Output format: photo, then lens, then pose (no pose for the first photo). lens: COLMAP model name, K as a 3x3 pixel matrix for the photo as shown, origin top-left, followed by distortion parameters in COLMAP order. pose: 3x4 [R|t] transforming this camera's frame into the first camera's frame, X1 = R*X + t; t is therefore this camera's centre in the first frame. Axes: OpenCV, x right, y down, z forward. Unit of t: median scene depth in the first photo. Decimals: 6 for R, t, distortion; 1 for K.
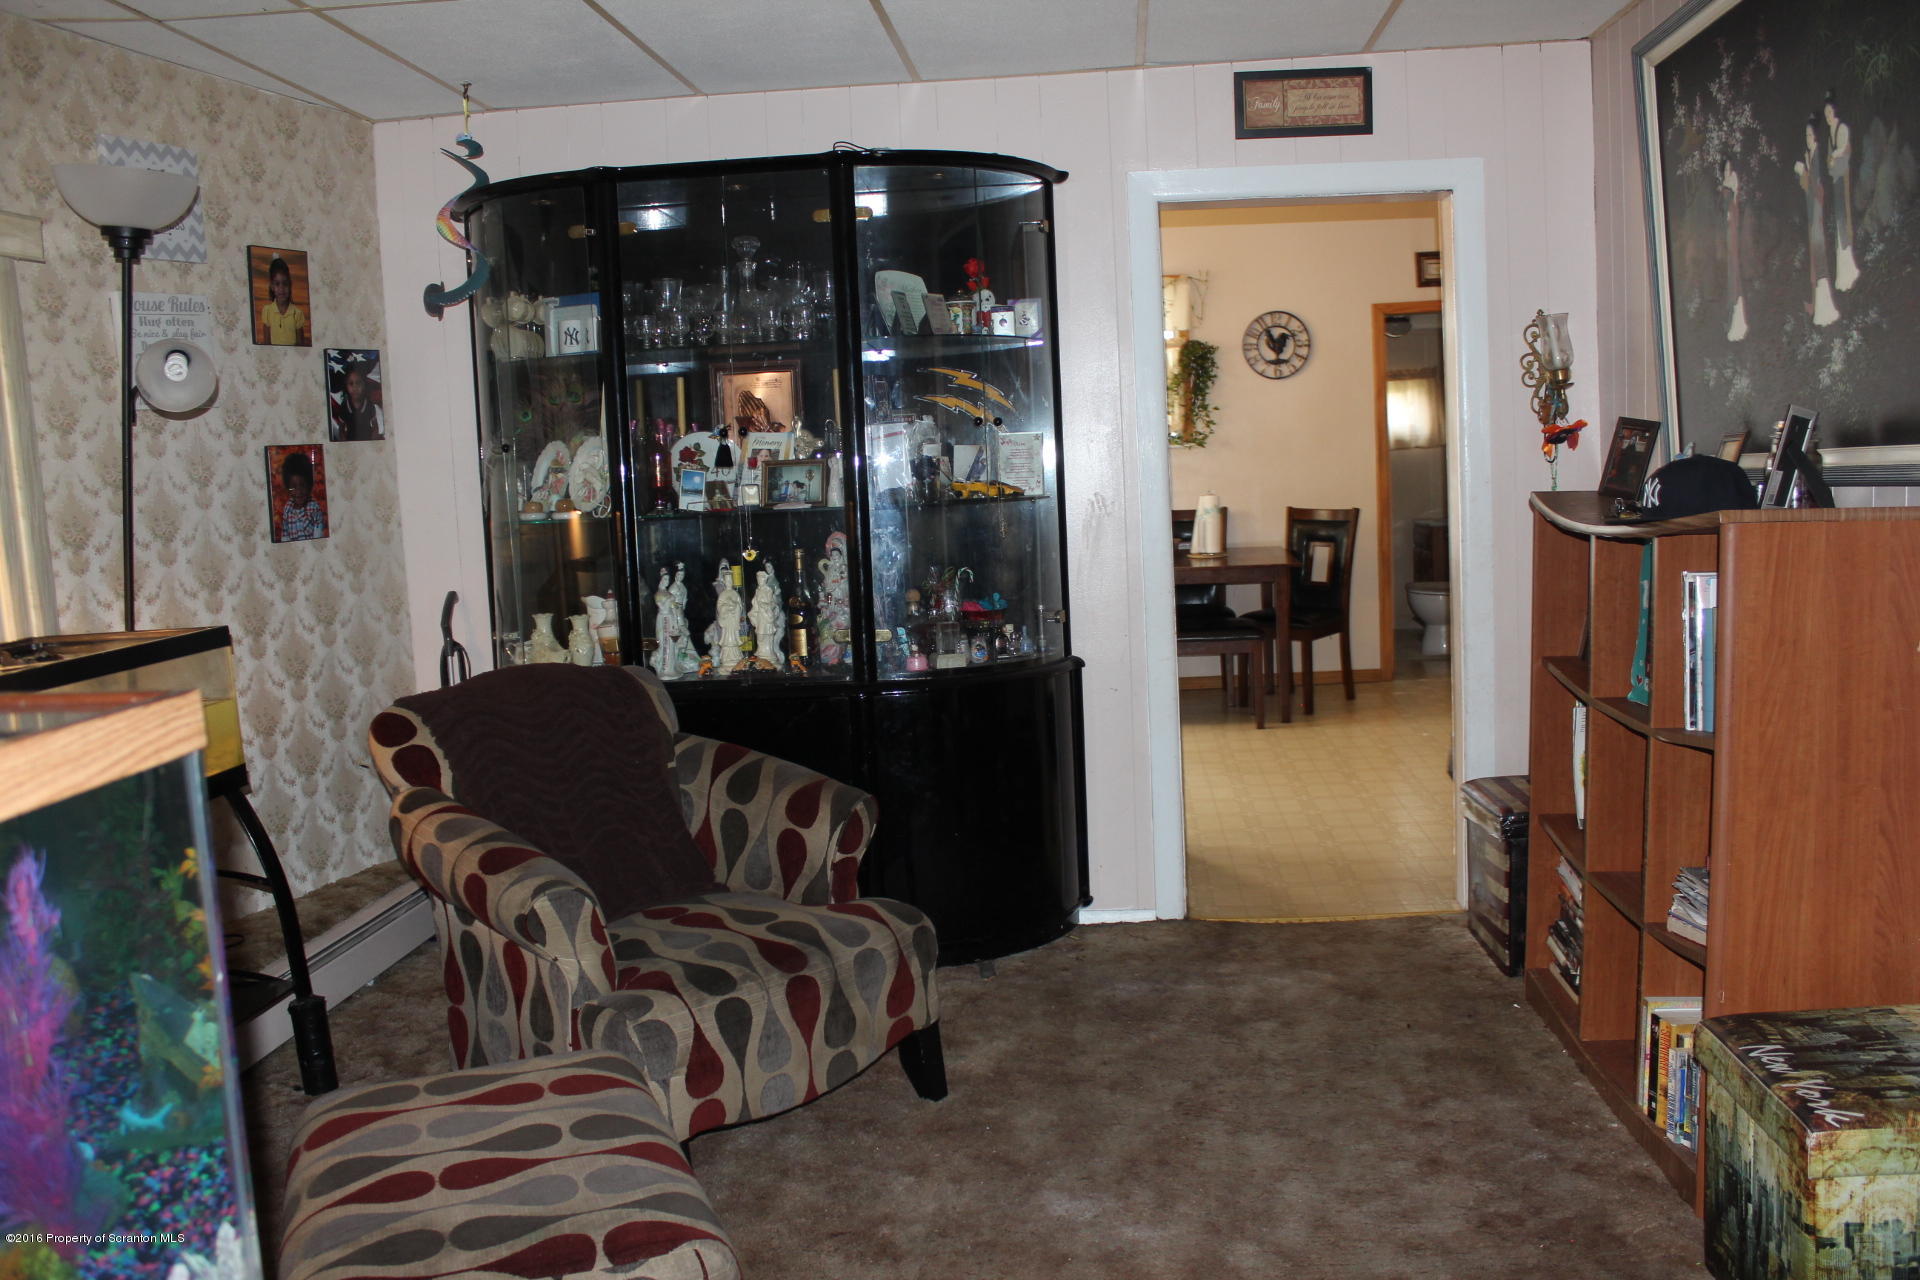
lens RADIAL K [[1598.1, 0, 963.8], [0, 1598.1, 634.8], [0, 0, 1]] dist [-0.126357, 0.083824]
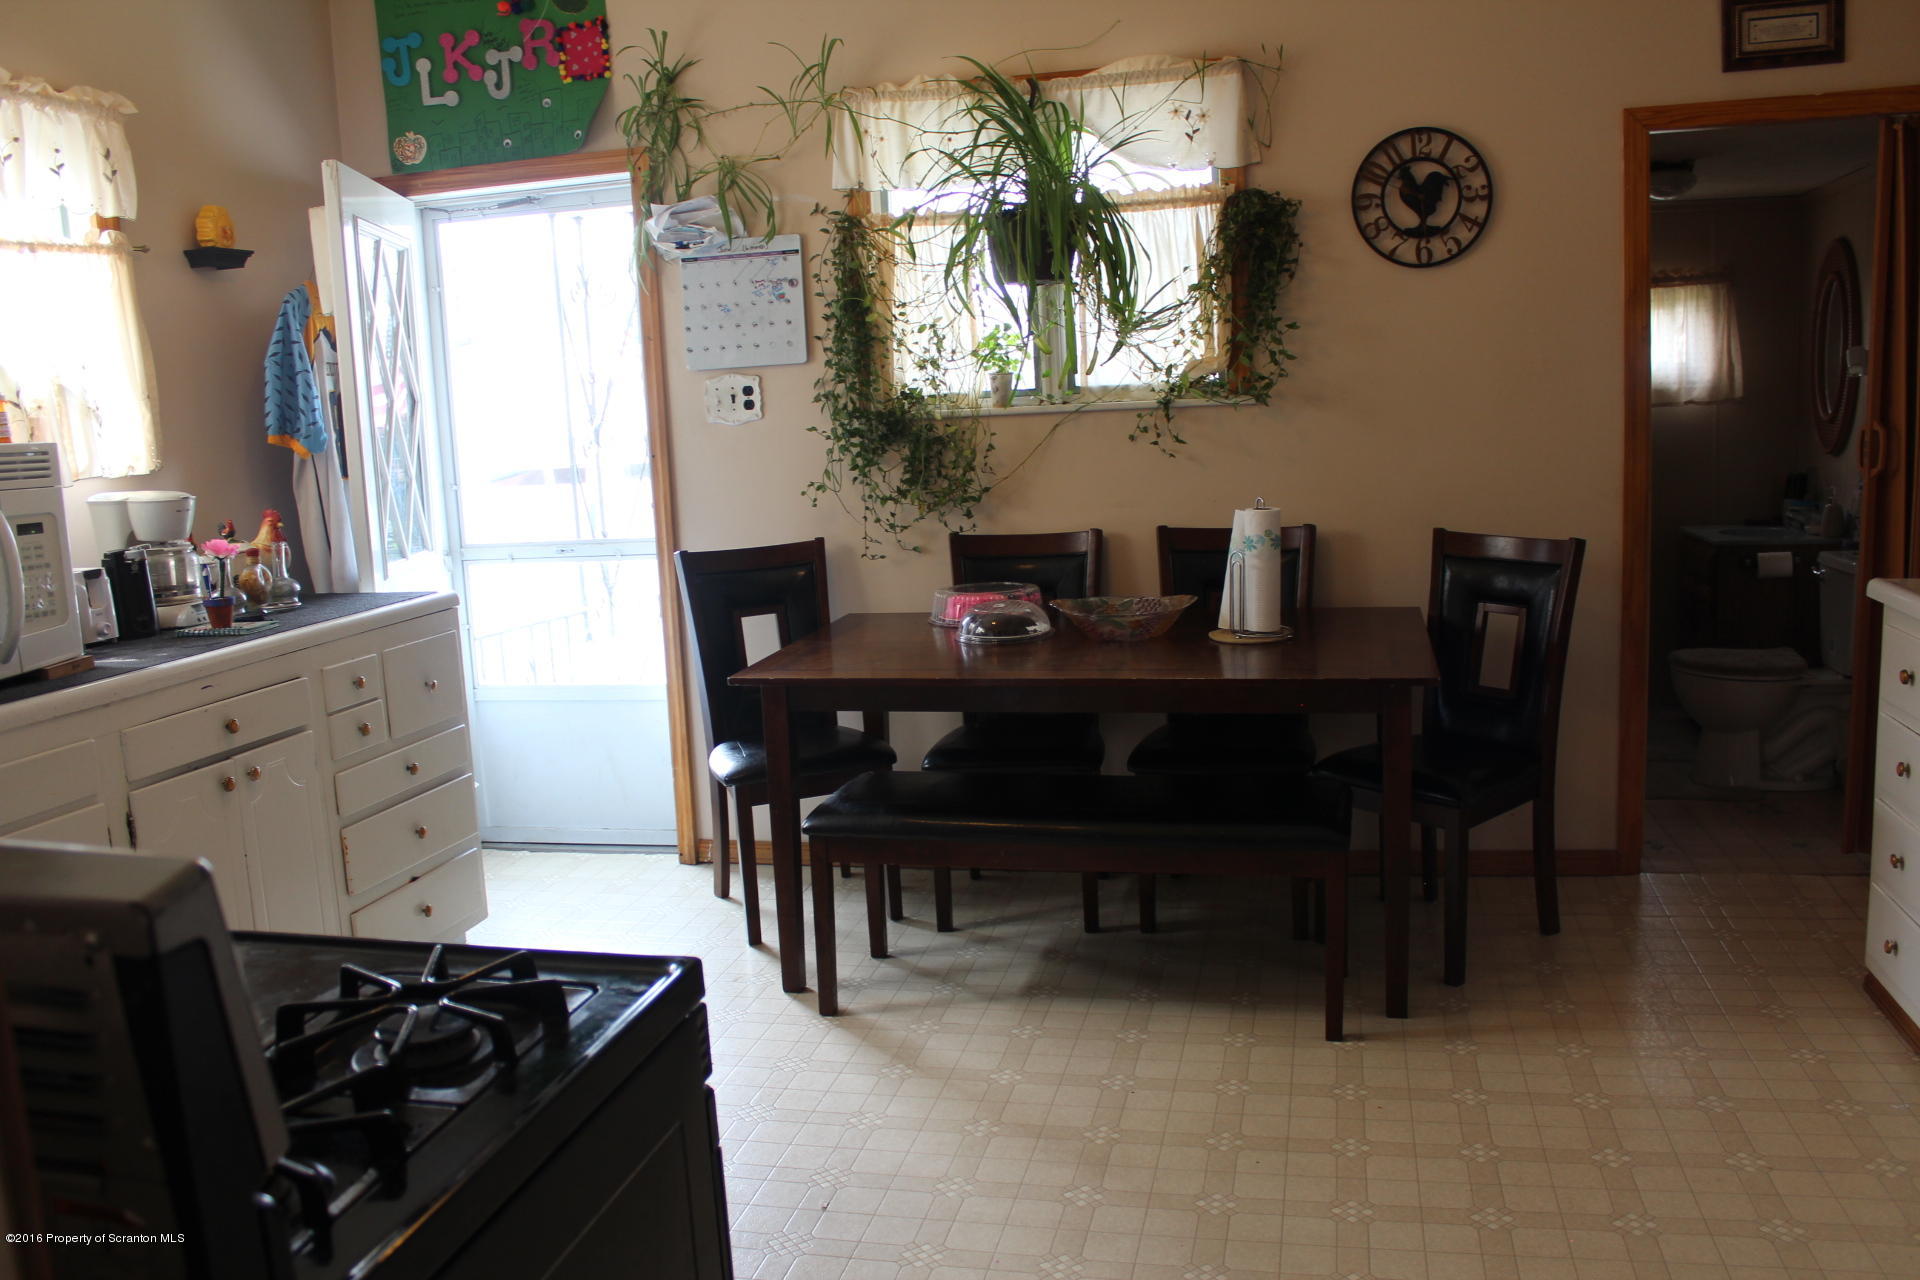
lens RADIAL K [[1598.1, 0, 960.2], [0, 1598.1, 655.4], [0, 0, 1]] dist [-0.126357, 0.083824]
pose [[0.990460, 0.025087, -0.135497, 0.124820], [-0.018054, 0.998437, 0.052887, -0.063554], [0.136612, -0.049936, 0.989365, 0.489597]]
